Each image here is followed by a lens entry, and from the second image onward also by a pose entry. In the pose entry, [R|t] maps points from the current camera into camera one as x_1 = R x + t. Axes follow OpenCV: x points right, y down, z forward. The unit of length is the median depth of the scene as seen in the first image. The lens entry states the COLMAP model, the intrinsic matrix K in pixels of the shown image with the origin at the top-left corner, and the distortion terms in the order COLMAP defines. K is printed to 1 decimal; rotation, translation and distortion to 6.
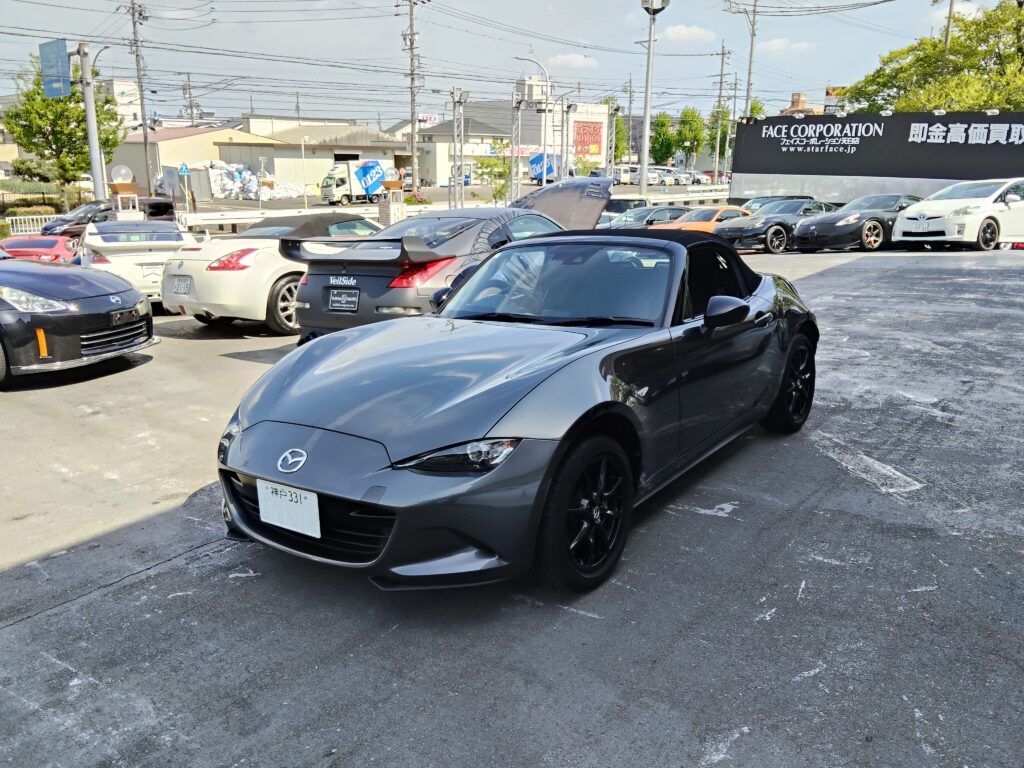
lens RADIAL K [[831.2, 0, 512.0], [0, 831.2, 384.0], [0, 0, 1]] dist [0.085157, -0.159720]
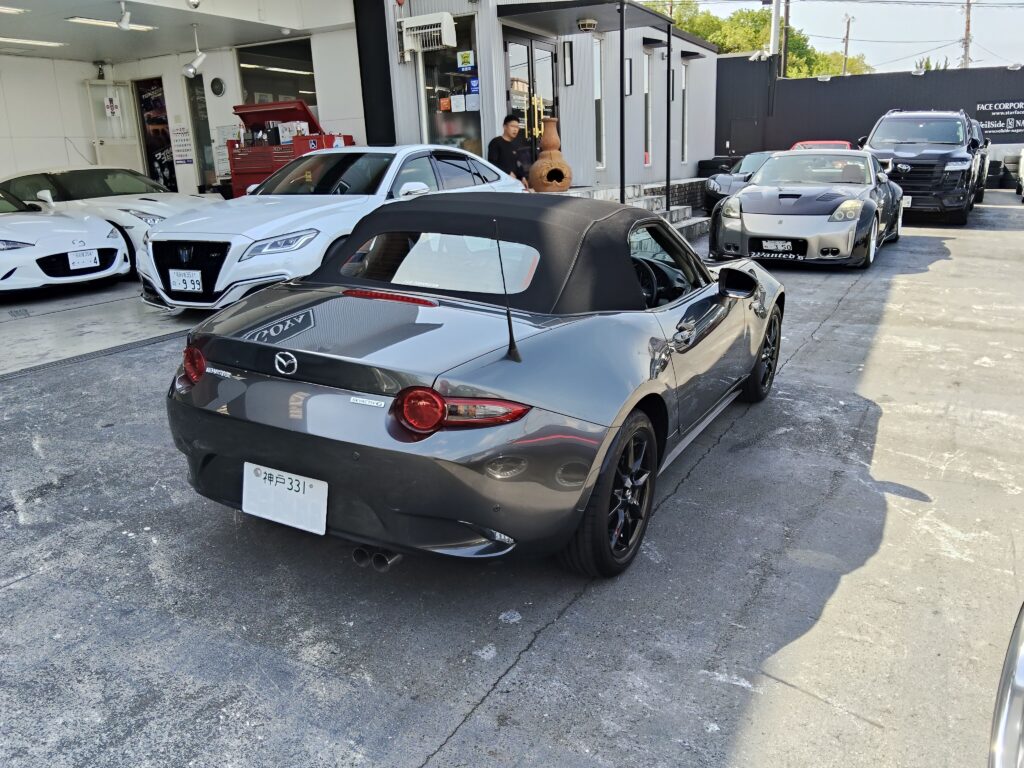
lens RADIAL K [[831.2, 0, 512.0], [0, 831.2, 384.0], [0, 0, 1]] dist [0.085157, -0.159720]
pose [[-0.988847, 0.062797, -0.135046, 0.338056], [-0.012373, 0.868988, 0.494678, -0.586864], [0.148418, 0.490832, -0.858520, 2.470034]]
